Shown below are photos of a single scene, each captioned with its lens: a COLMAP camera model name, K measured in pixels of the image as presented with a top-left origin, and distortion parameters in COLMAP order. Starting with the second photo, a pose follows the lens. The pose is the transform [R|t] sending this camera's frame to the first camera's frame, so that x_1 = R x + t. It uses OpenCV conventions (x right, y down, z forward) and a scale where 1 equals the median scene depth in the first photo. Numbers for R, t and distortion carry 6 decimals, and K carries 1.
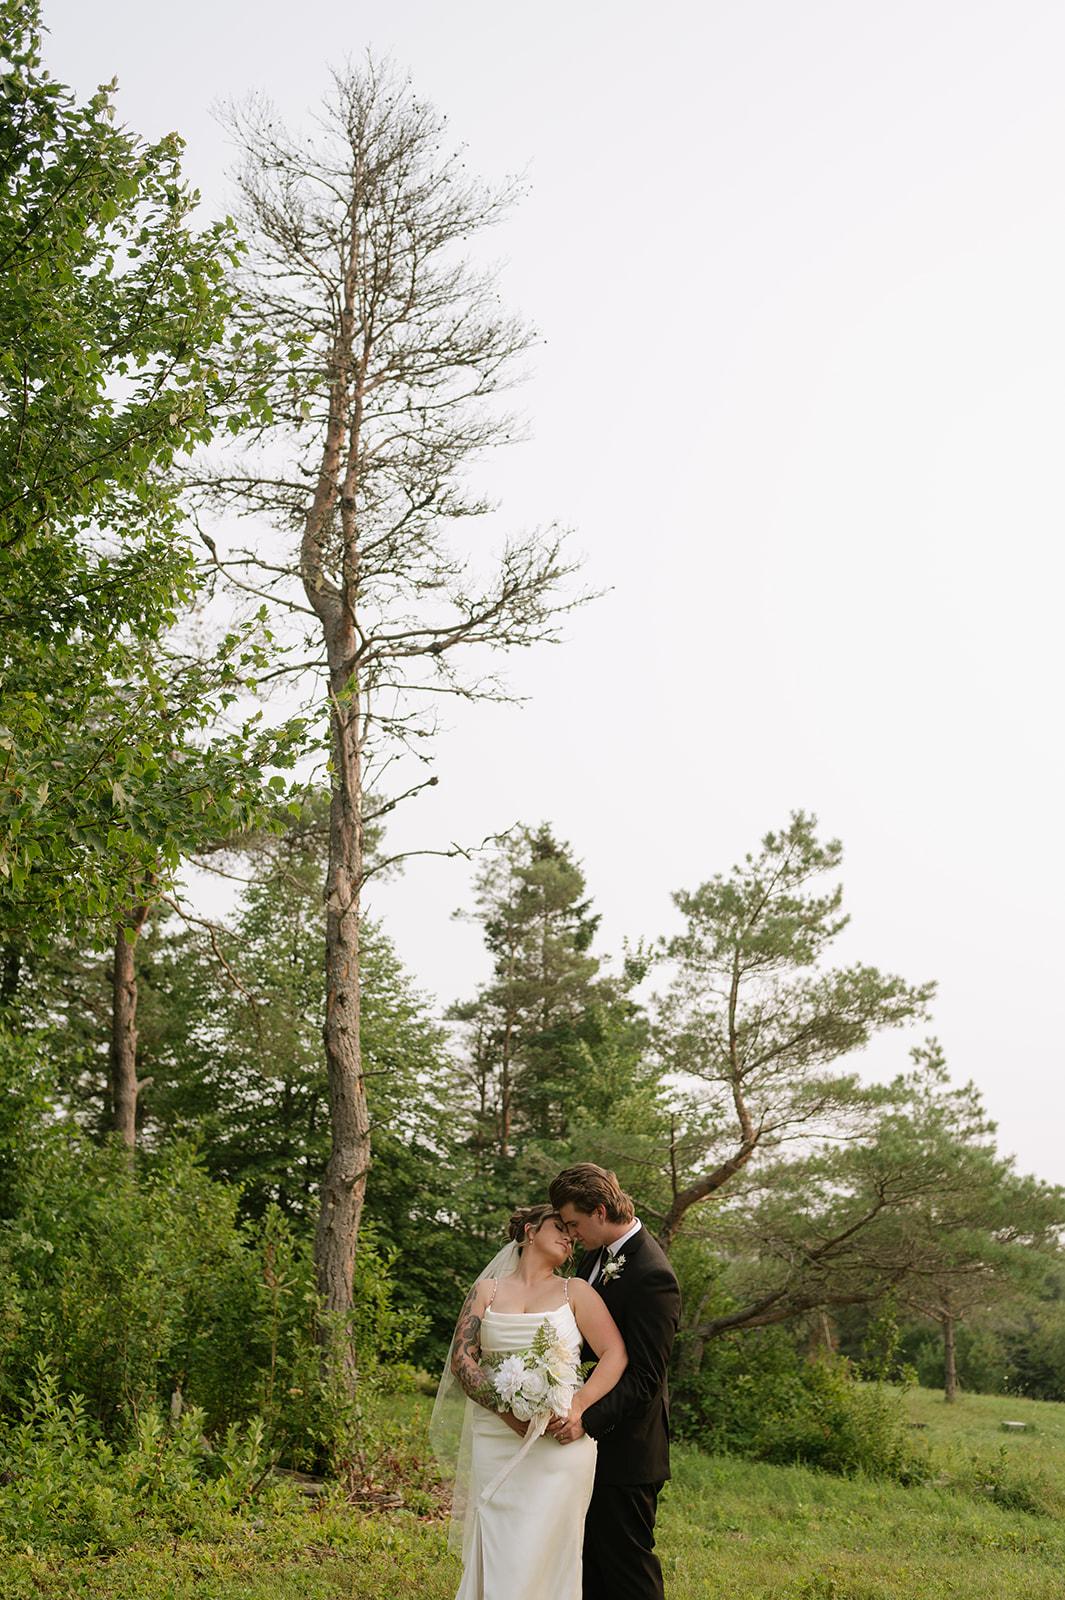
lens RADIAL K [[1552.5, 0, 532.5], [0, 1552.5, 800.0], [0, 0, 1]] dist [-0.020822, 0.002217]
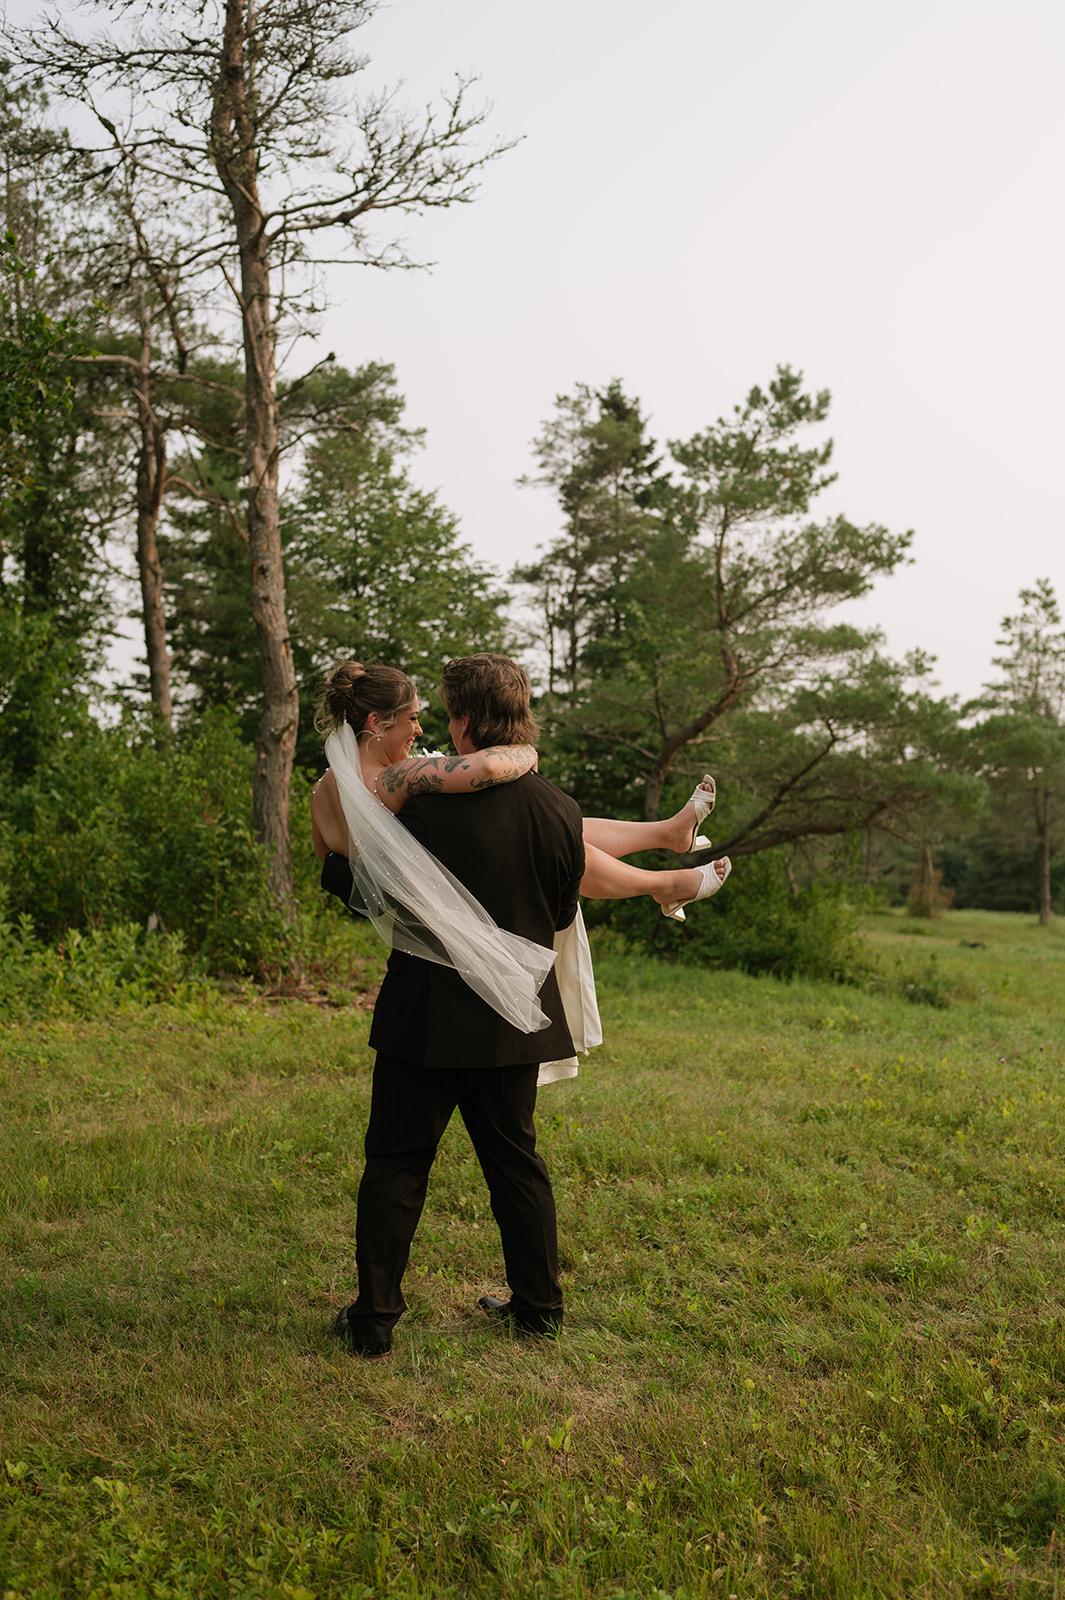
lens RADIAL K [[1552.5, 0, 532.5], [0, 1552.5, 800.0], [0, 0, 1]] dist [-0.020822, 0.002217]
pose [[0.992274, -0.029042, -0.120616, 0.123174], [0.061285, 0.960057, 0.273011, -0.001286], [0.107870, -0.278294, 0.954419, -0.037509]]
